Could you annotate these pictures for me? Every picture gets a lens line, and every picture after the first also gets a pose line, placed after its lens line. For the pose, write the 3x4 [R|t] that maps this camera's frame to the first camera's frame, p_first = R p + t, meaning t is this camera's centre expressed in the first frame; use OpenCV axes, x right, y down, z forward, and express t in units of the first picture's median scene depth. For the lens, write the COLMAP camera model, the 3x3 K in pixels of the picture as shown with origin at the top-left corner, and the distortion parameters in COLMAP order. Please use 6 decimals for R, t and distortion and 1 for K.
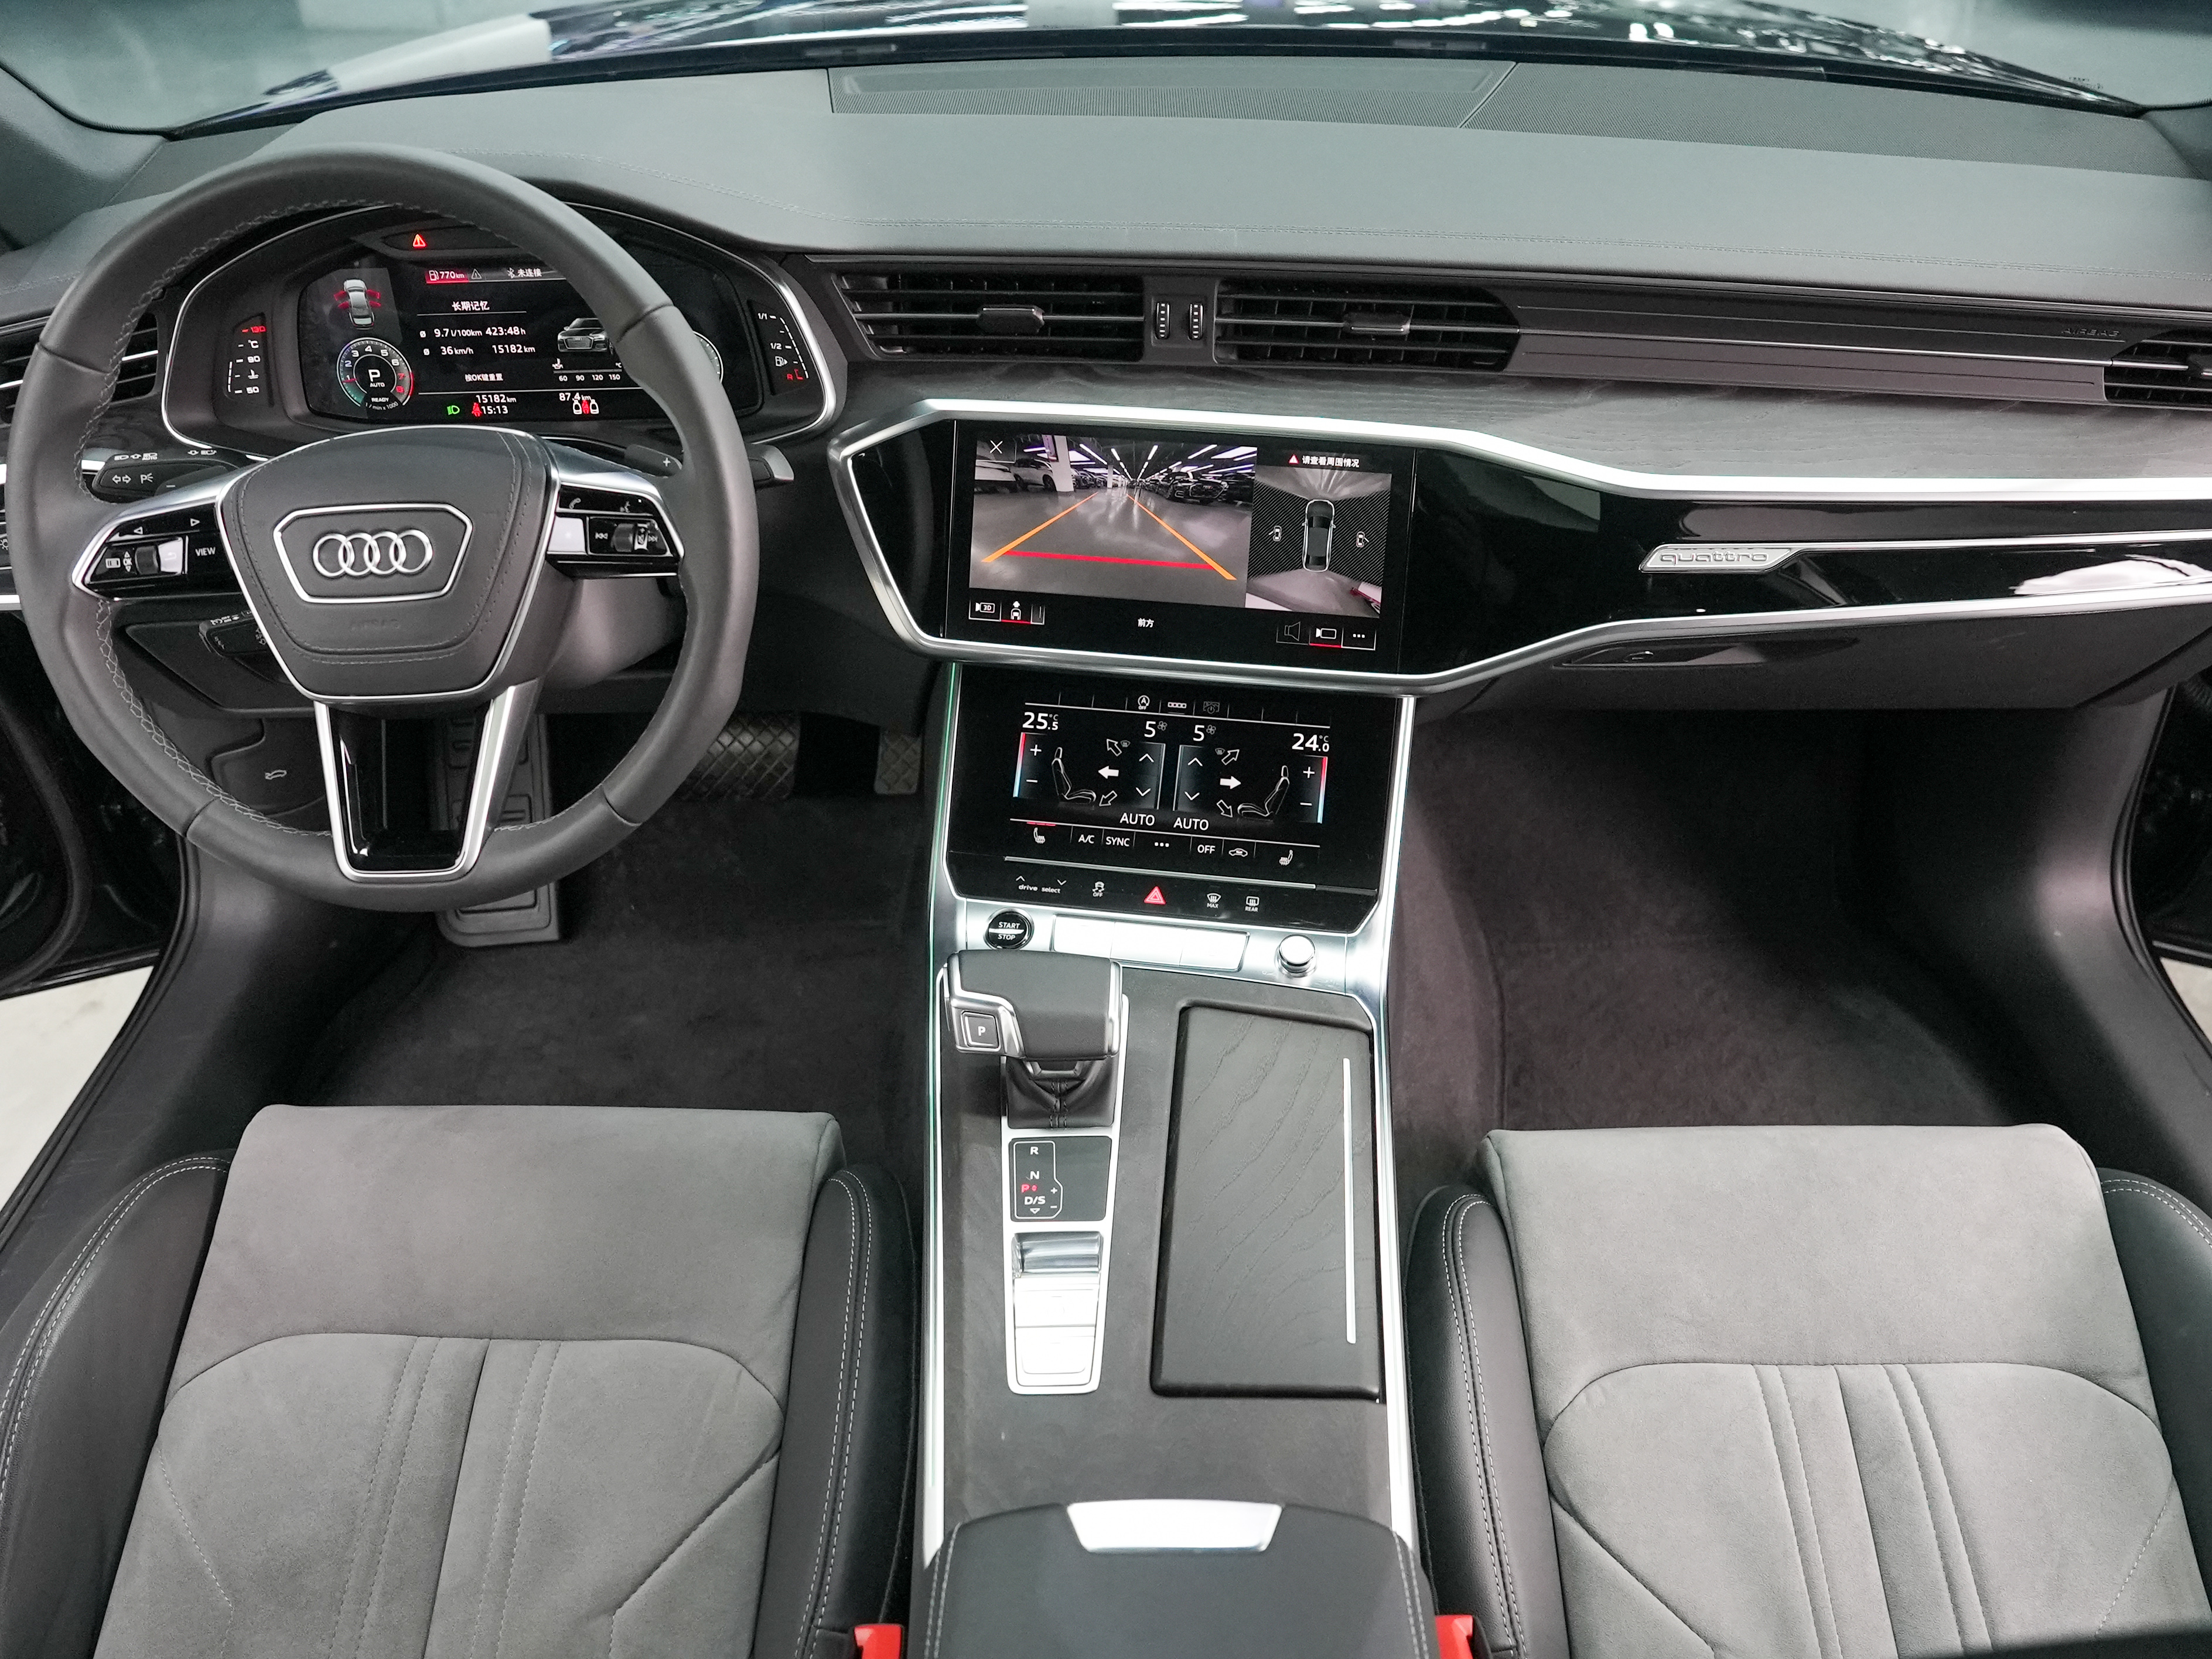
lens RADIAL K [[1772.4, 0, 1155.4], [0, 1772.4, 825.9], [0, 0, 1]] dist [-0.107245, 0.084855]
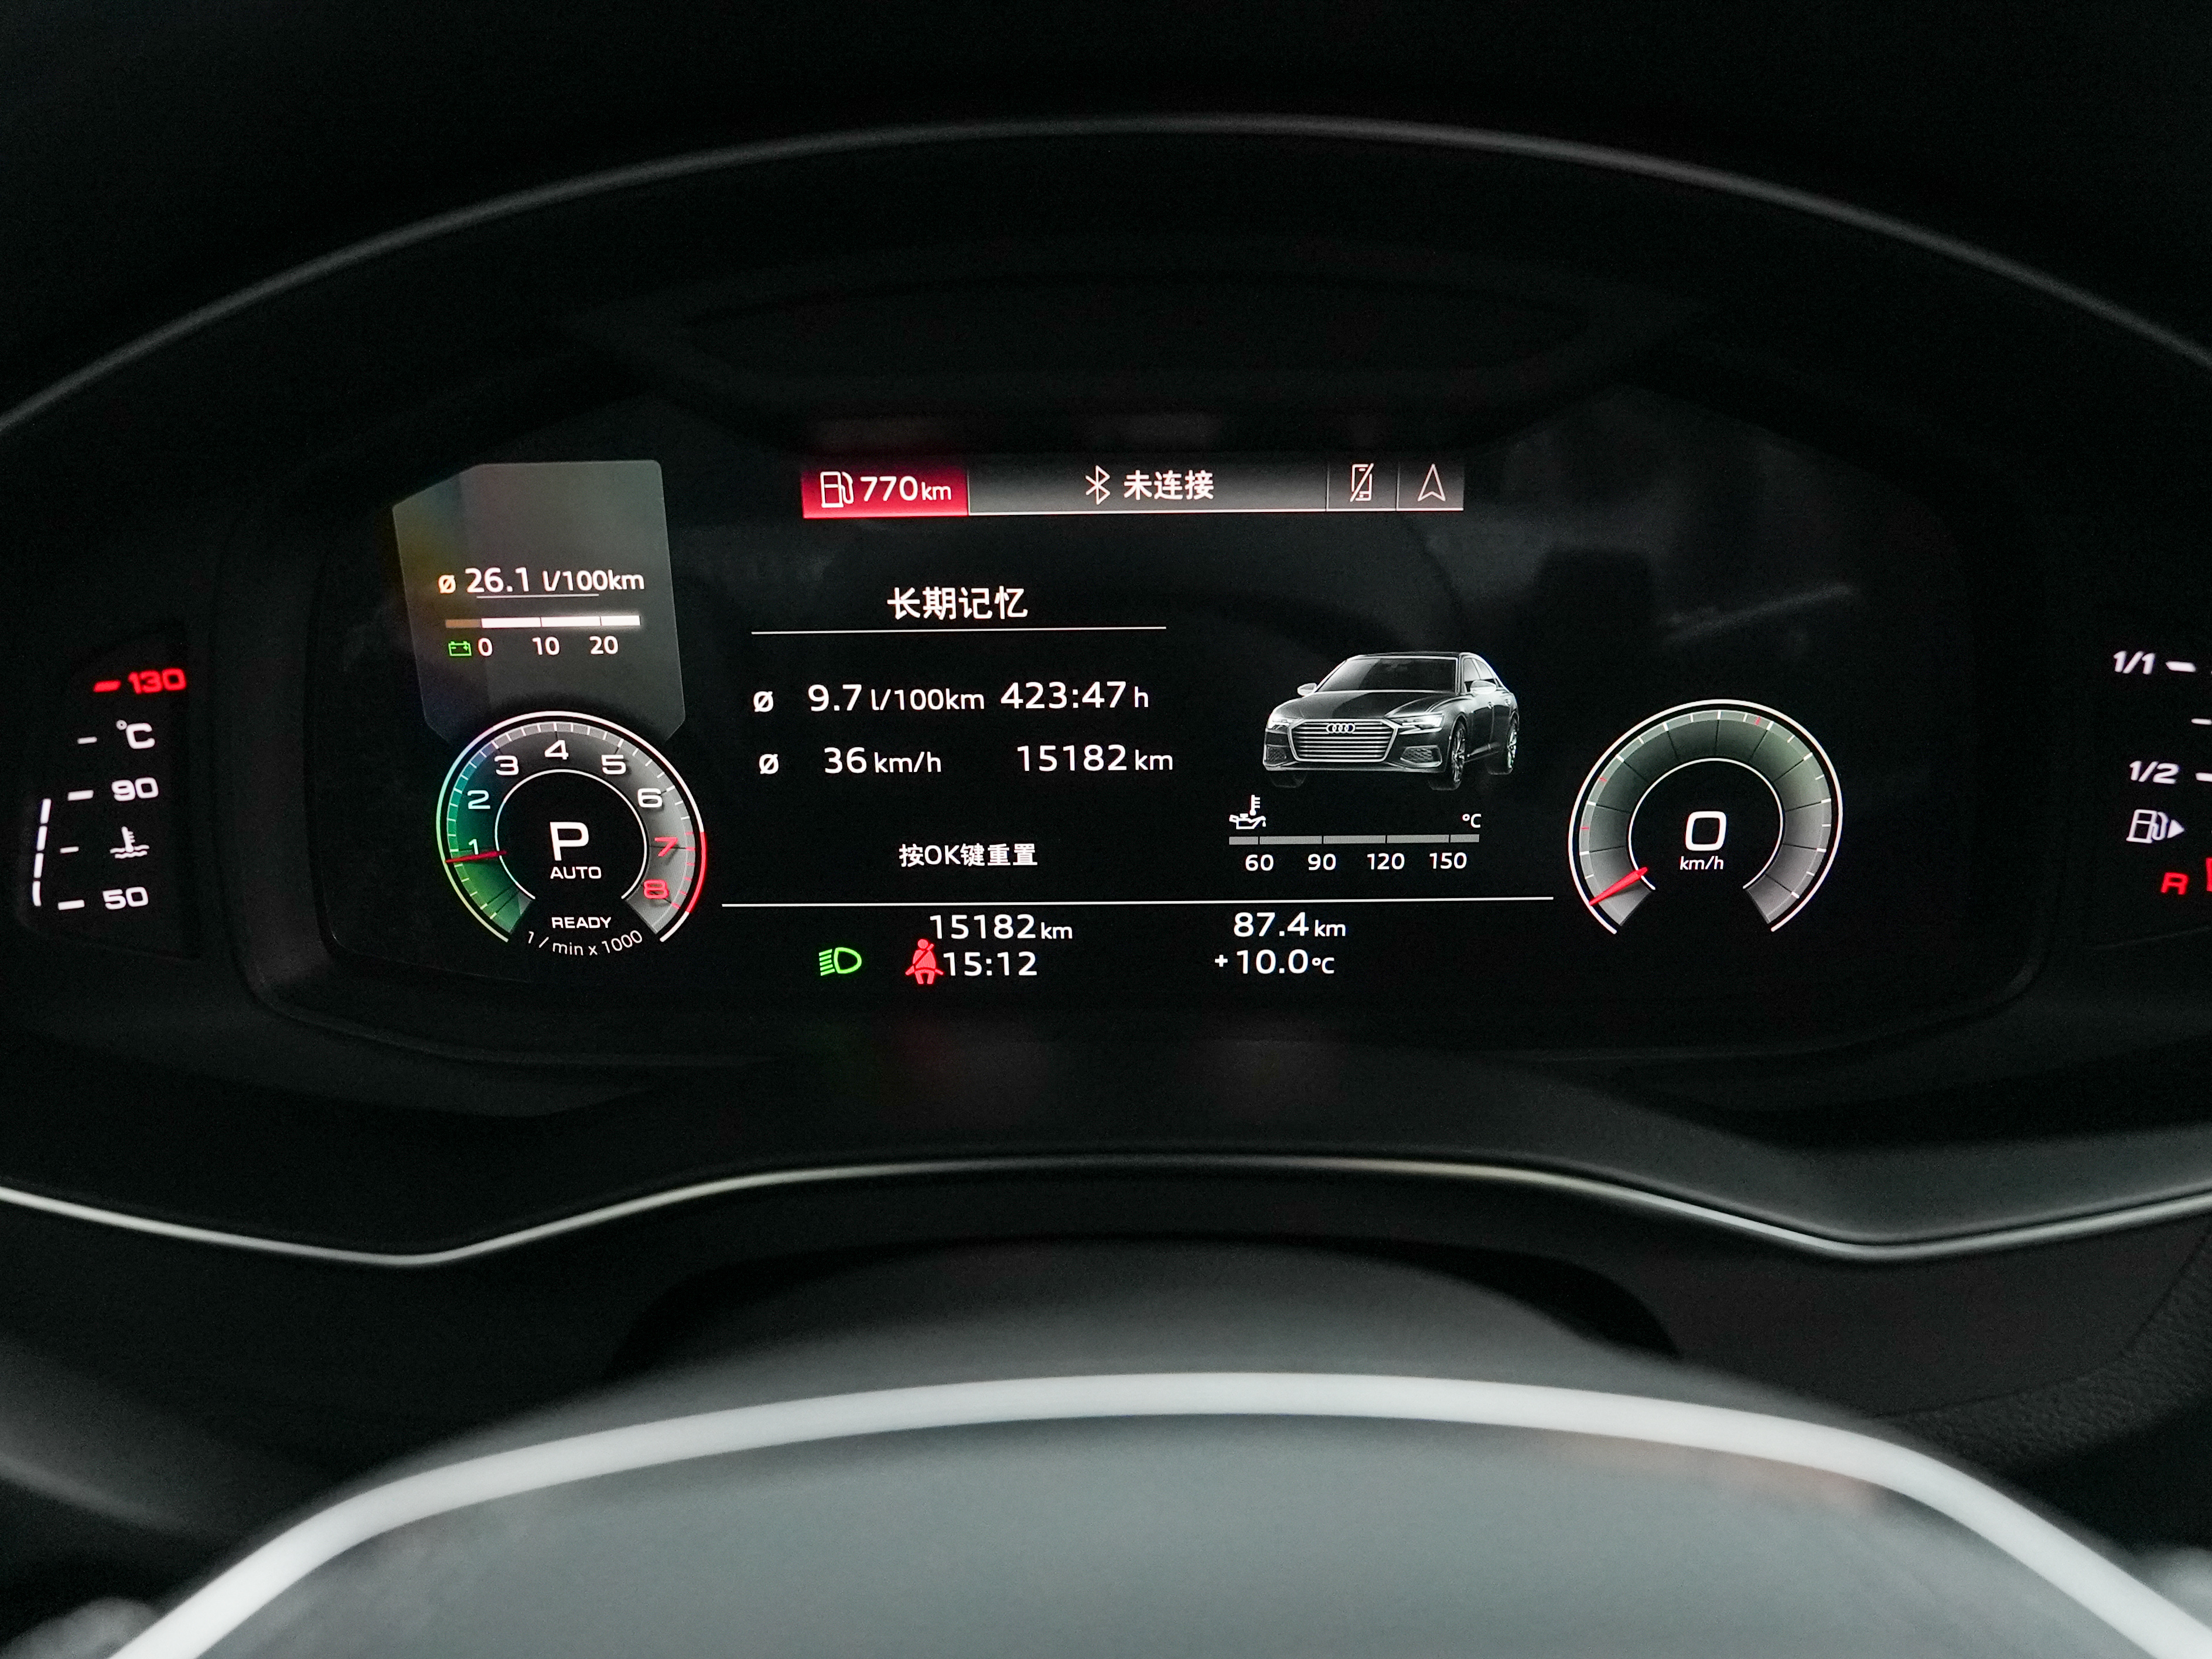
lens RADIAL K [[1772.4, 0, 1155.4], [0, 1772.4, 825.9], [0, 0, 1]] dist [-0.107245, 0.084855]
pose [[0.999997, 0.000622, 0.002380, -0.361923], [-0.000220, 0.986239, -0.165329, -0.218789], [-0.002450, 0.165328, 0.986236, 0.730299]]
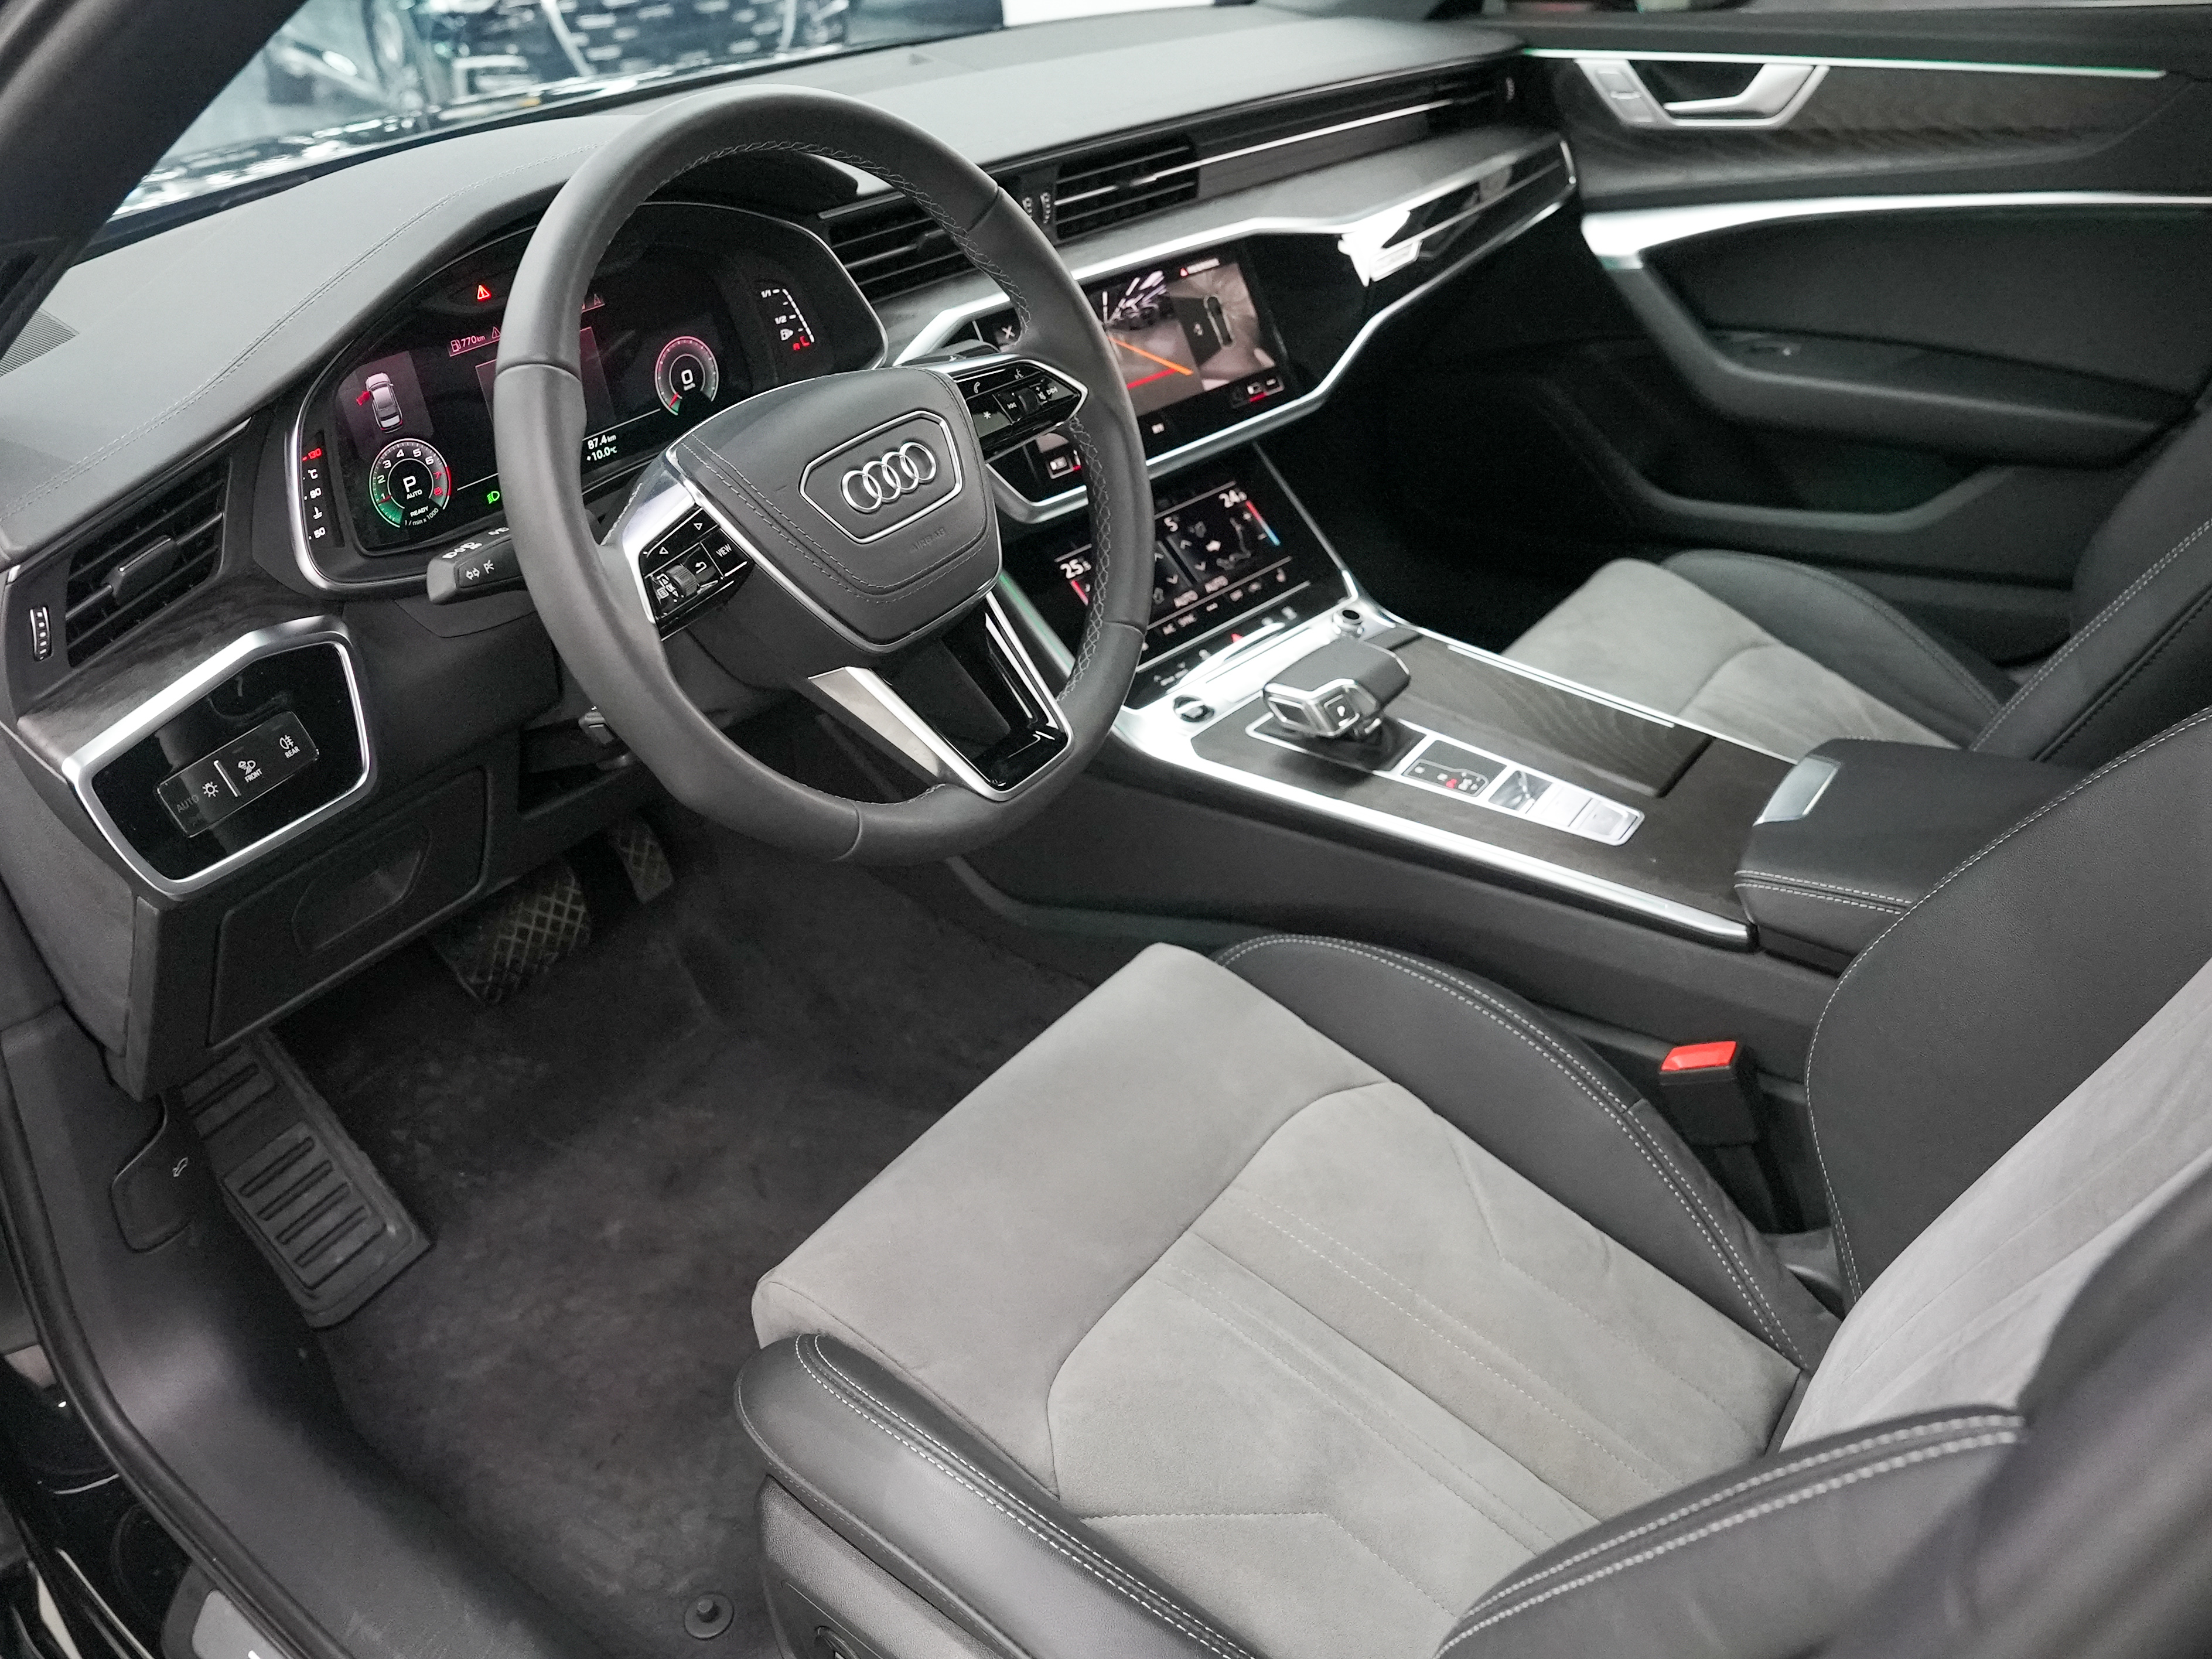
lens RADIAL K [[1772.4, 0, 1155.4], [0, 1772.4, 825.9], [0, 0, 1]] dist [-0.107245, 0.084855]
pose [[0.564561, -0.443448, 0.696150, -0.931663], [0.527547, 0.842522, 0.108860, -0.015784], [-0.634796, 0.305794, 0.709595, 0.207533]]
